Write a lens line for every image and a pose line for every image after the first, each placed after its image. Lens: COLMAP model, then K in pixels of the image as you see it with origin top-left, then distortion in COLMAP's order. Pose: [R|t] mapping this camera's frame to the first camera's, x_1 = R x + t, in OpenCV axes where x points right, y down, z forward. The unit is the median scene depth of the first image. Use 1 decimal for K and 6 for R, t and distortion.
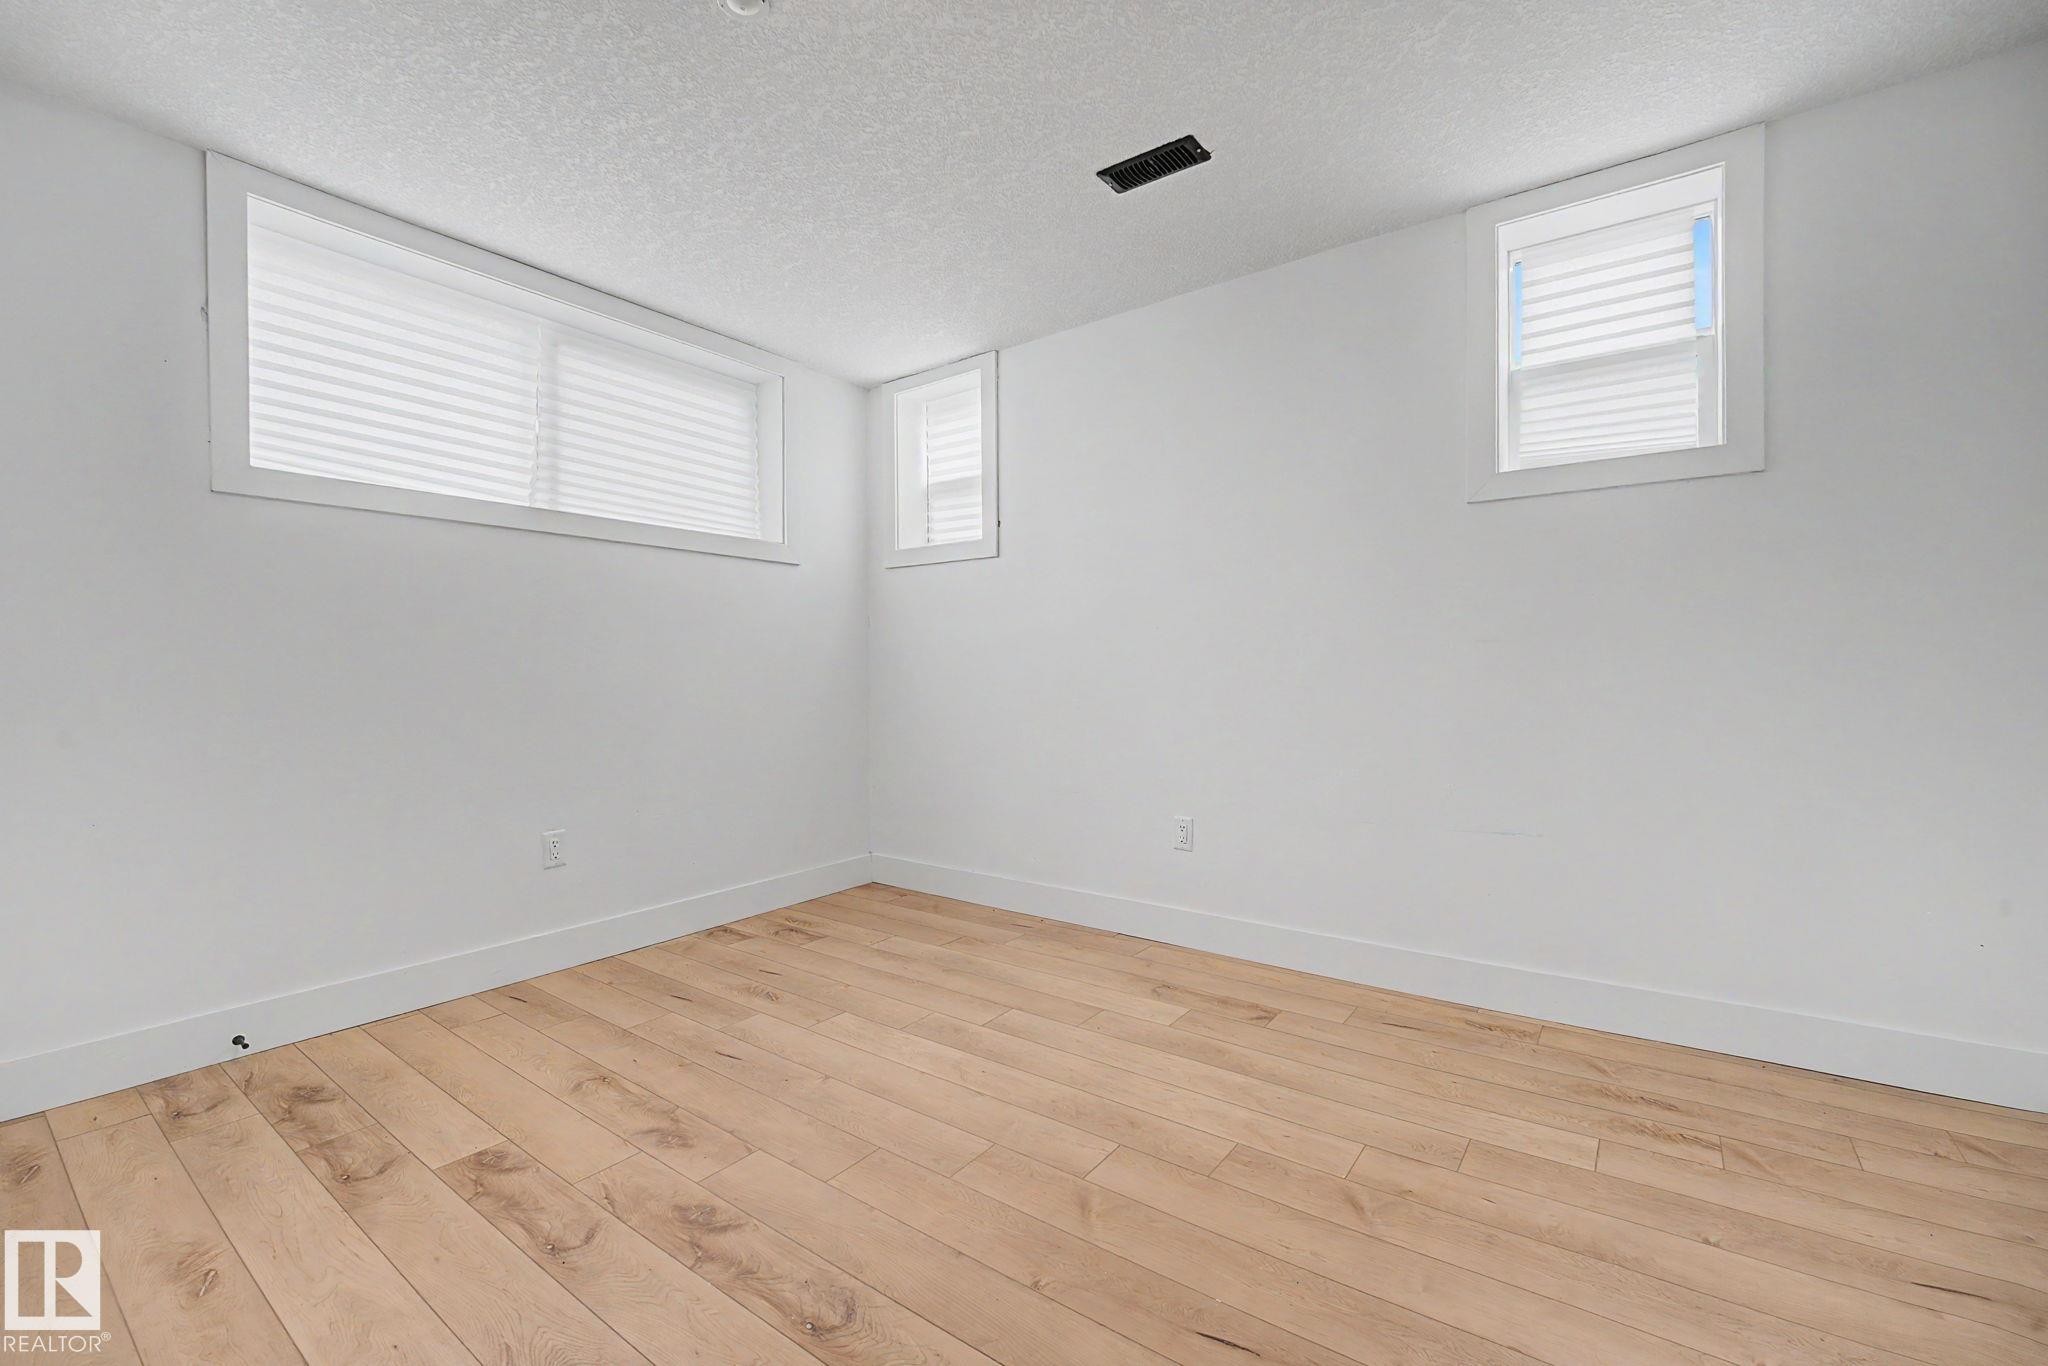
lens RADIAL K [[856.0, 0, 1025.2], [0, 856.0, 681.5], [0, 0, 1]] dist [0.019438, -0.009022]
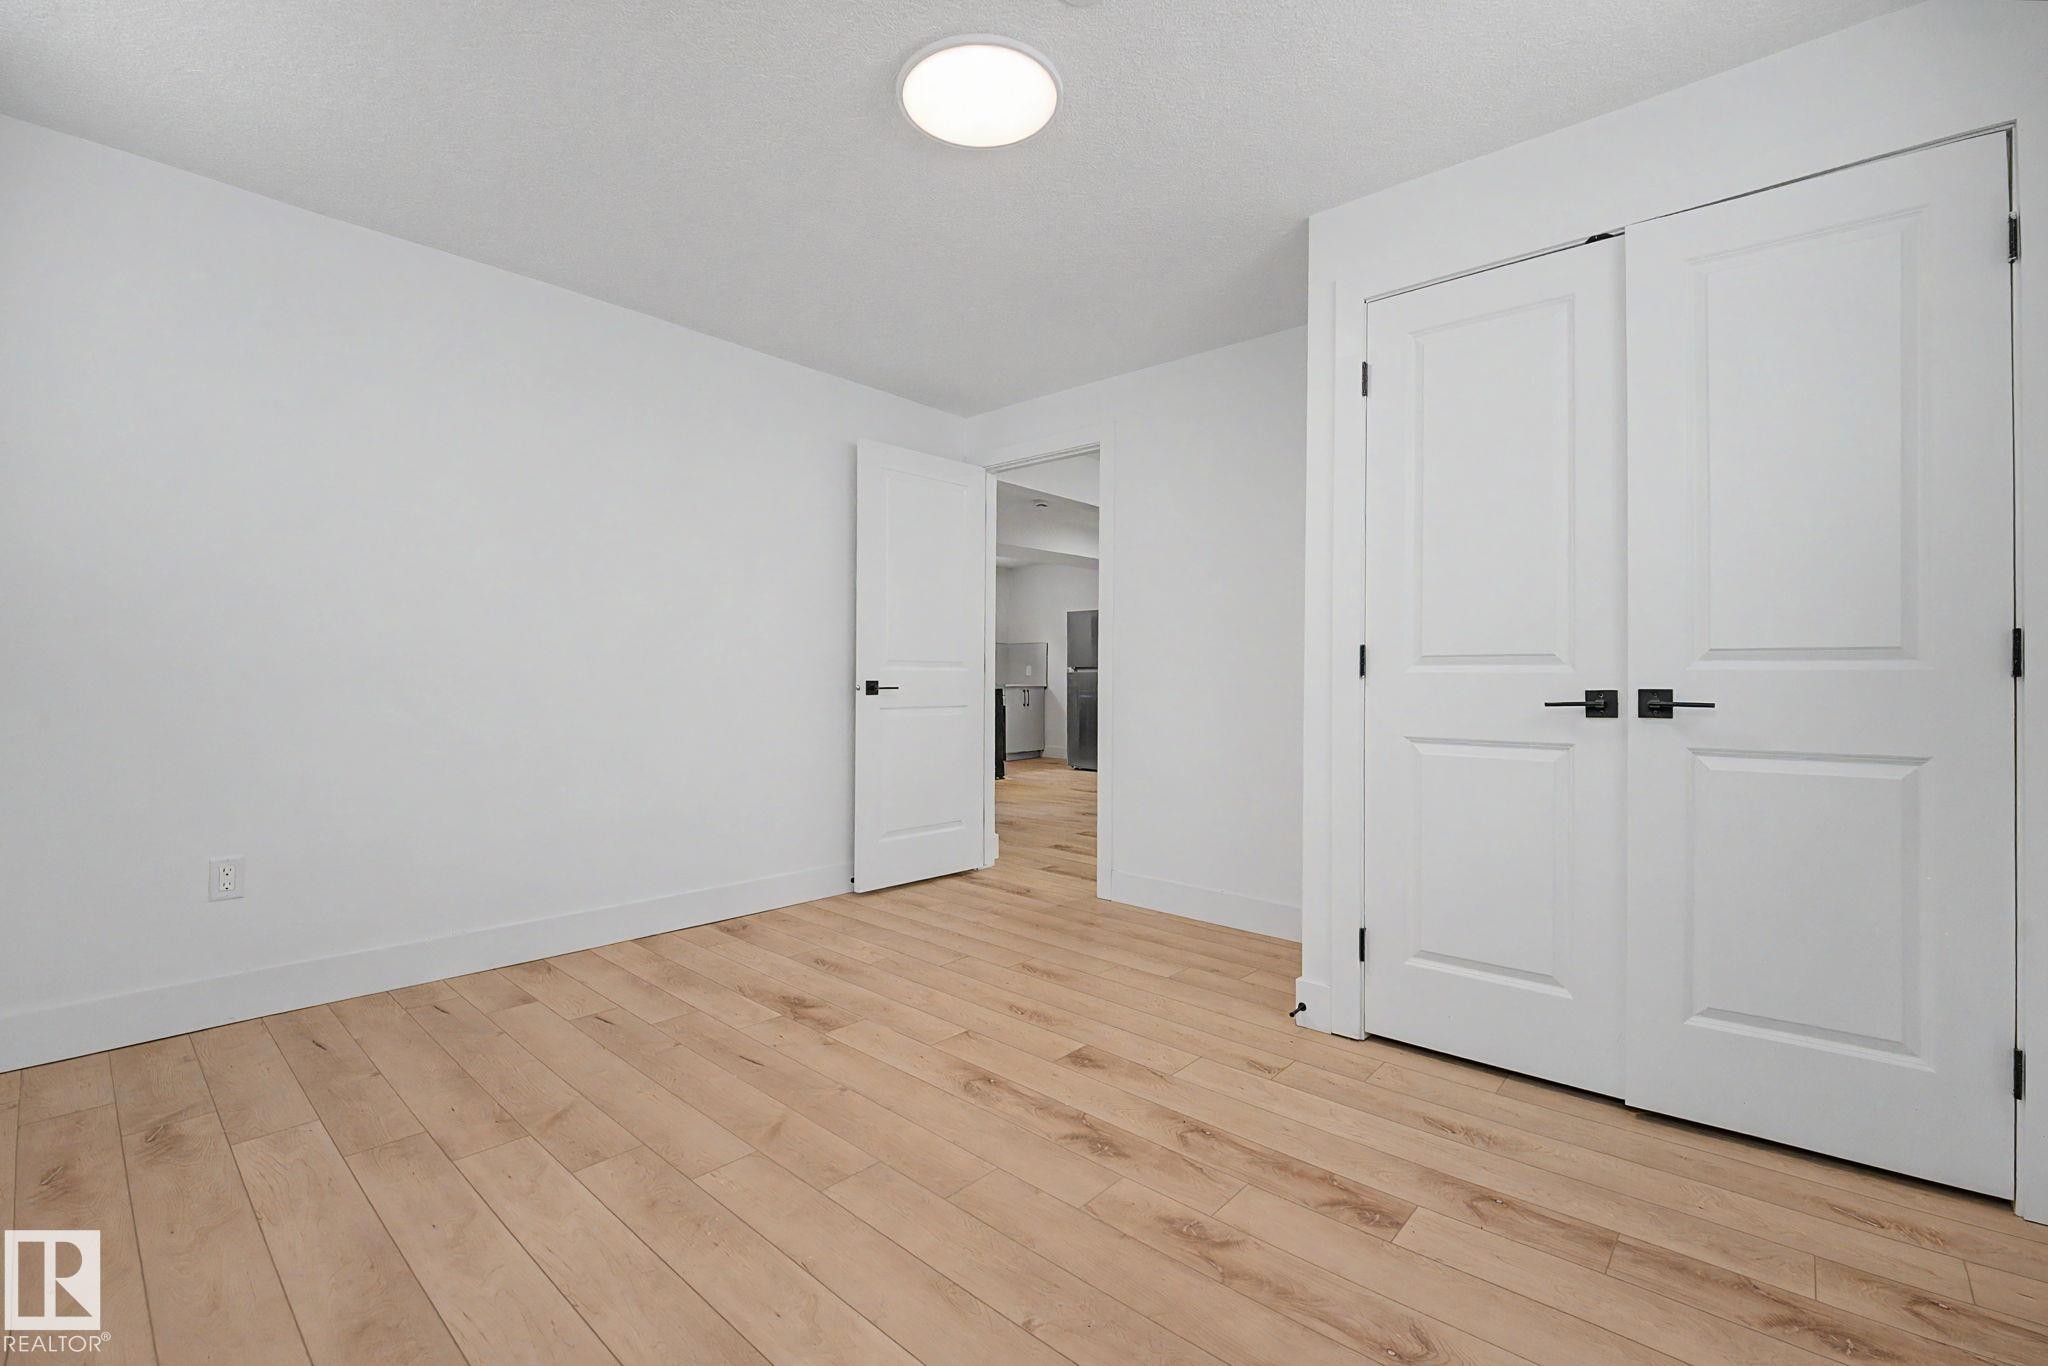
lens RADIAL K [[856.0, 0, 1025.2], [0, 856.0, 681.5], [0, 0, 1]] dist [0.019438, -0.009022]
pose [[-0.995762, 0.002421, 0.091935, -0.351005], [0.003520, 0.999924, 0.011786, -0.014245], [-0.091899, 0.012060, -0.995695, 1.964441]]
